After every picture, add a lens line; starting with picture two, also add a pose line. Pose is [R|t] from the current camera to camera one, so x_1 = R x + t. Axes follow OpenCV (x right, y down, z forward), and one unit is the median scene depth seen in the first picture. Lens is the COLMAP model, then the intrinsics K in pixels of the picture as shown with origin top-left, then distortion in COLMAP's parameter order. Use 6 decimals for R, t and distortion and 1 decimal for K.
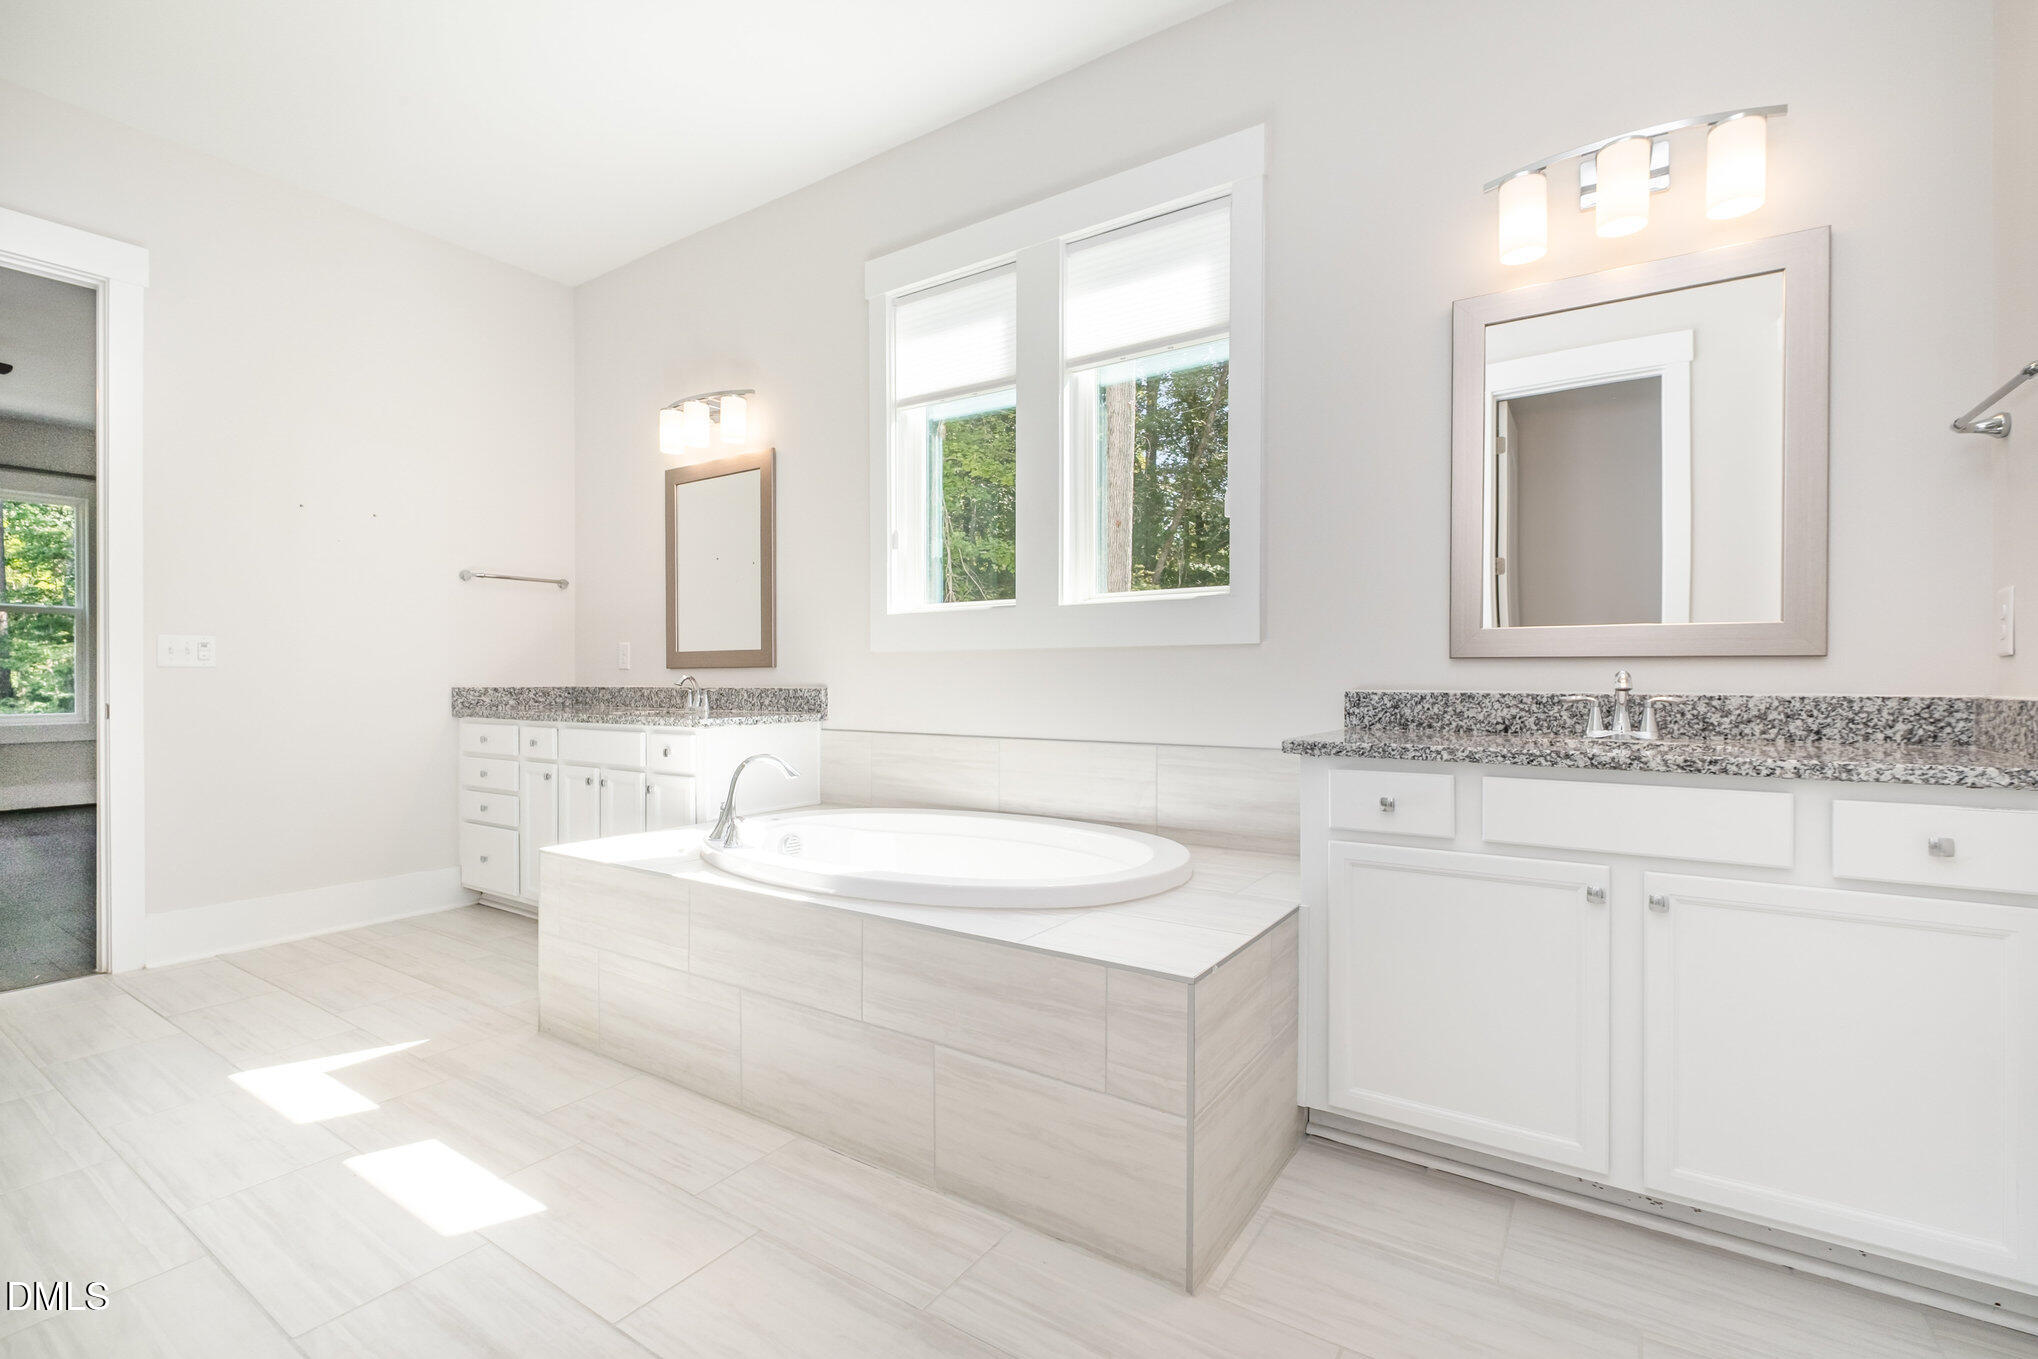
lens RADIAL K [[905.6, 0, 1043.0], [0, 905.6, 679.7], [0, 0, 1]] dist [0.000267, 0.000112]
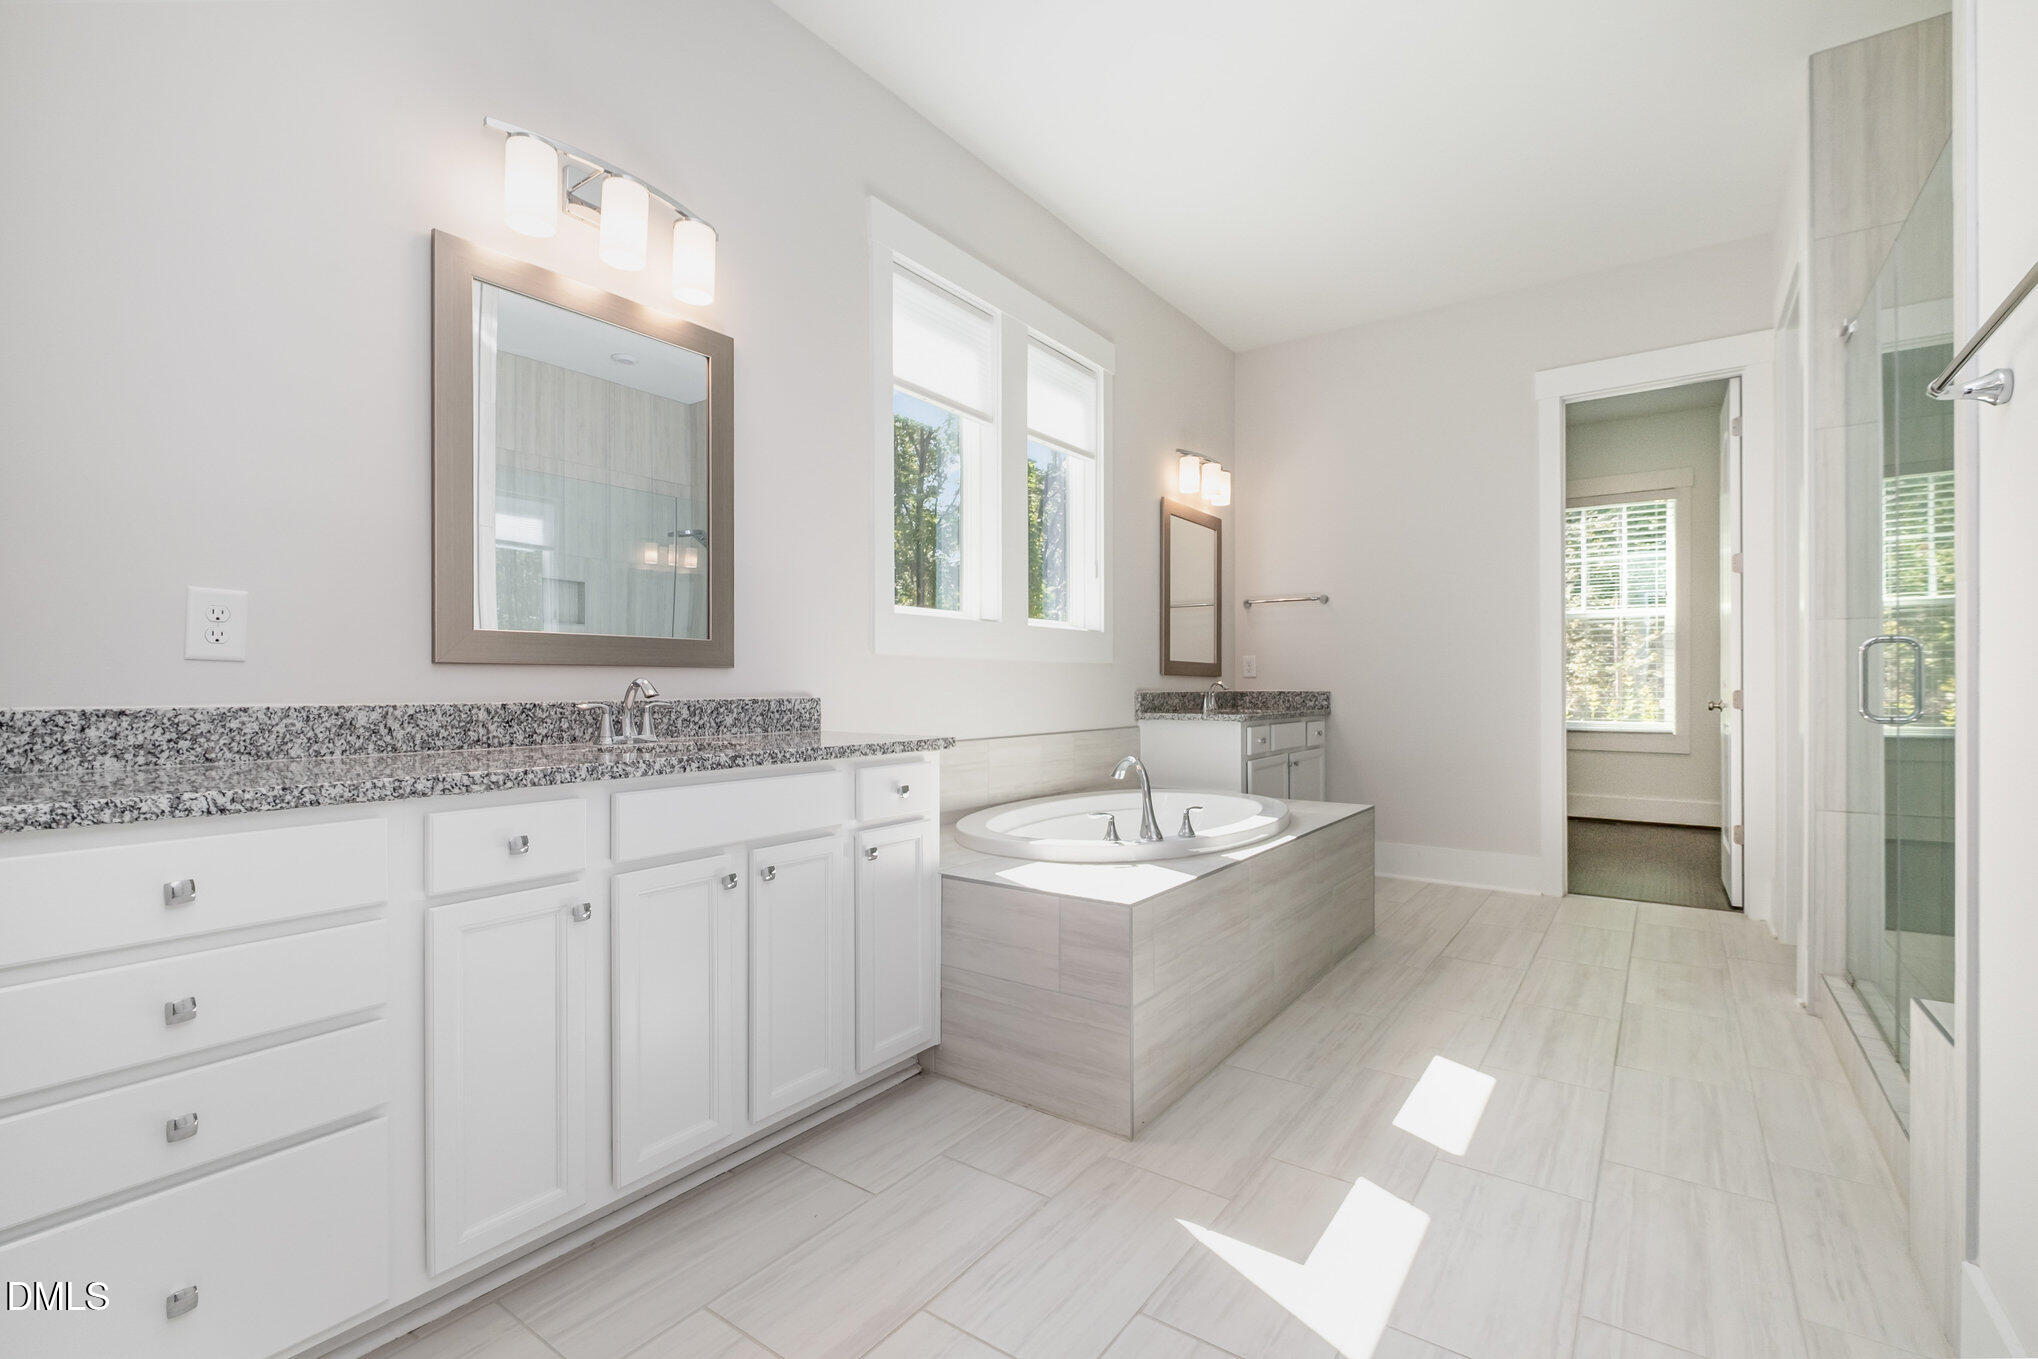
lens RADIAL K [[888.9, 0, 1028.9], [0, 888.9, 688.3], [0, 0, 1]] dist [-0.001482, -0.000297]
pose [[0.040558, 0.000730, 0.999177, -1.066957], [0.007795, 0.999969, -0.001047, 0.003843], [-0.999147, 0.007831, 0.040551, 0.856451]]
